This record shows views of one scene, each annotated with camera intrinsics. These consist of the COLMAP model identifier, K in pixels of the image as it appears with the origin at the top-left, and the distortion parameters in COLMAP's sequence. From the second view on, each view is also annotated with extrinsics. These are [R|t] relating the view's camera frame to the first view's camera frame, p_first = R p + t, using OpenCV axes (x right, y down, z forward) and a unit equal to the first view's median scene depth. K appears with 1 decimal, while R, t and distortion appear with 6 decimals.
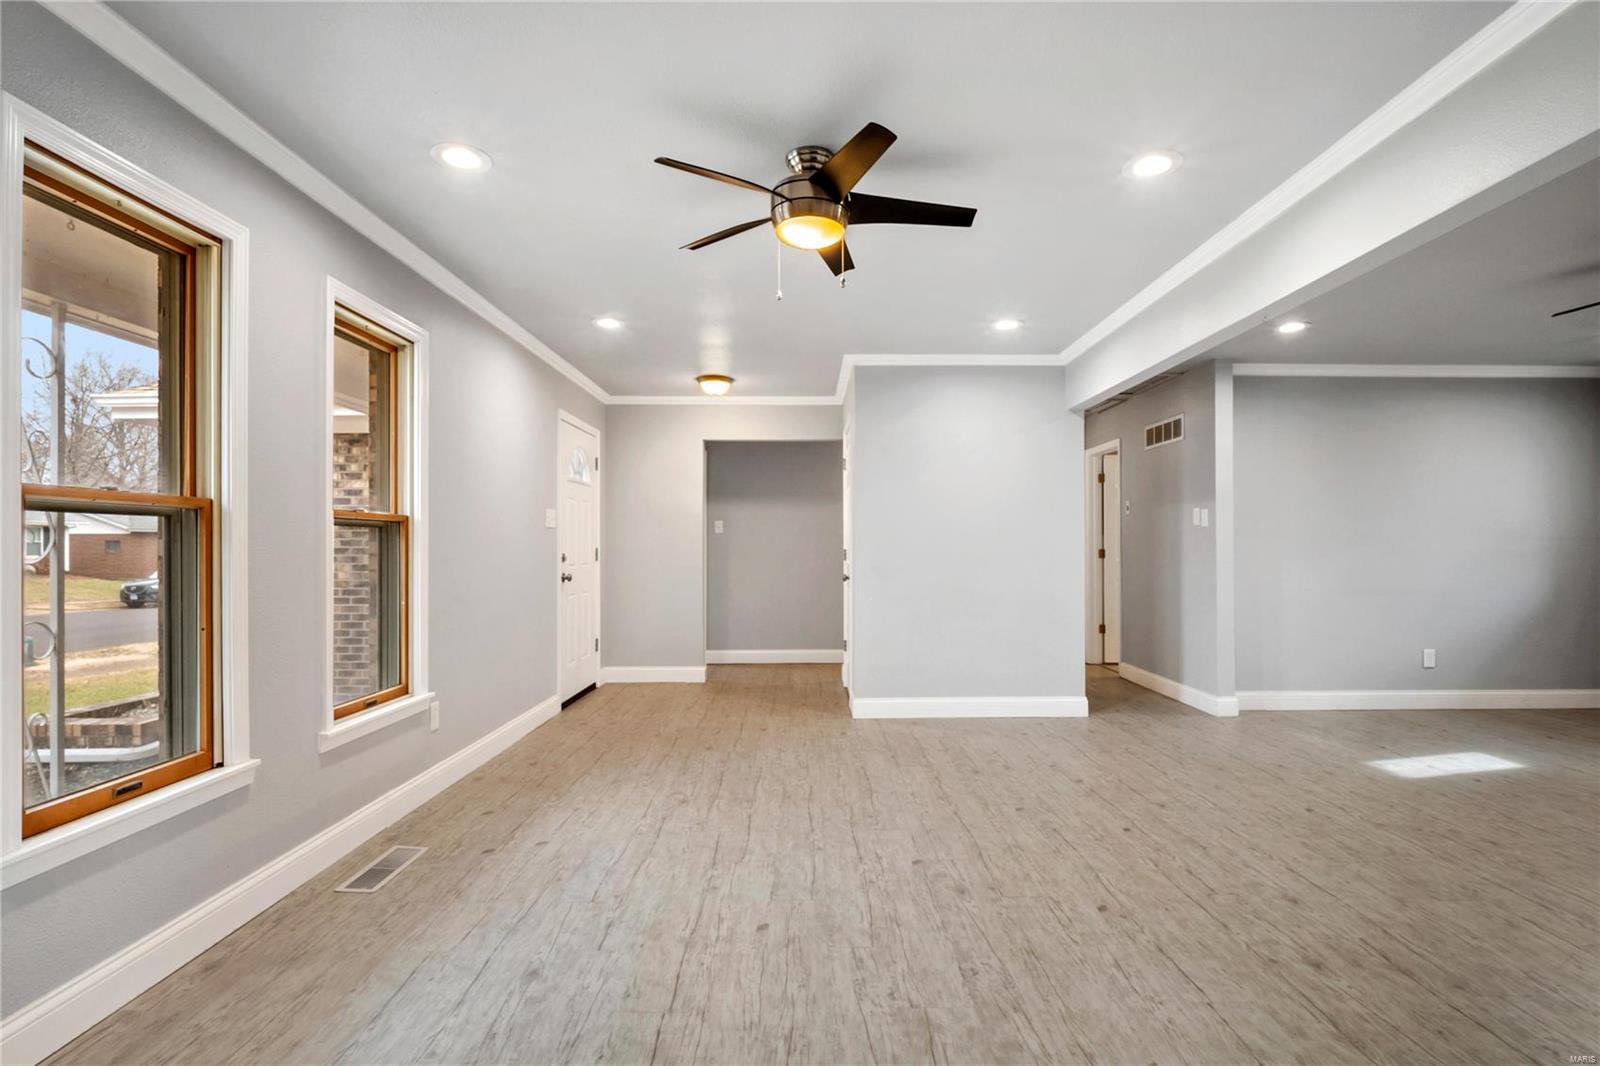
lens RADIAL K [[745.9, 0, 848.1], [0, 745.9, 540.4], [0, 0, 1]] dist [-0.009939, 0.000644]
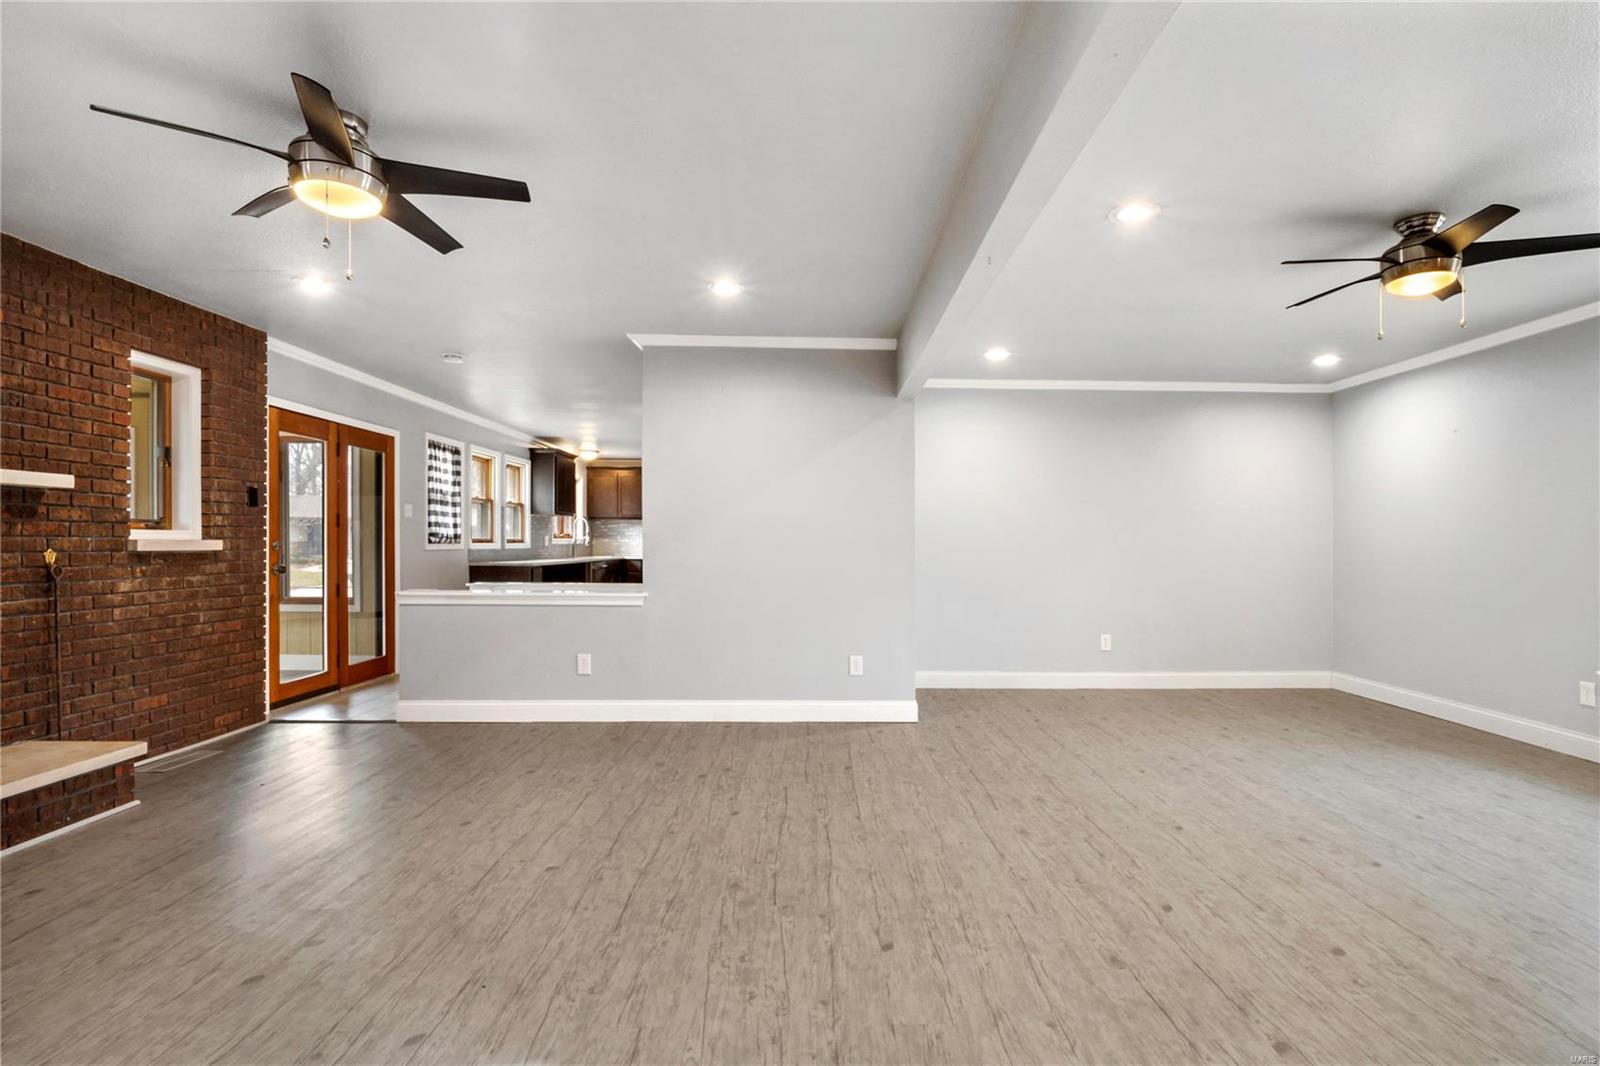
lens RADIAL K [[745.9, 0, 853.4], [0, 745.9, 542.1], [0, 0, 1]] dist [-0.009939, 0.000644]
pose [[-0.999975, -0.006988, 0.001017, 0.717429], [-0.006998, 0.999919, -0.010629, 0.020314], [-0.000943, -0.010636, -0.999943, 1.813872]]
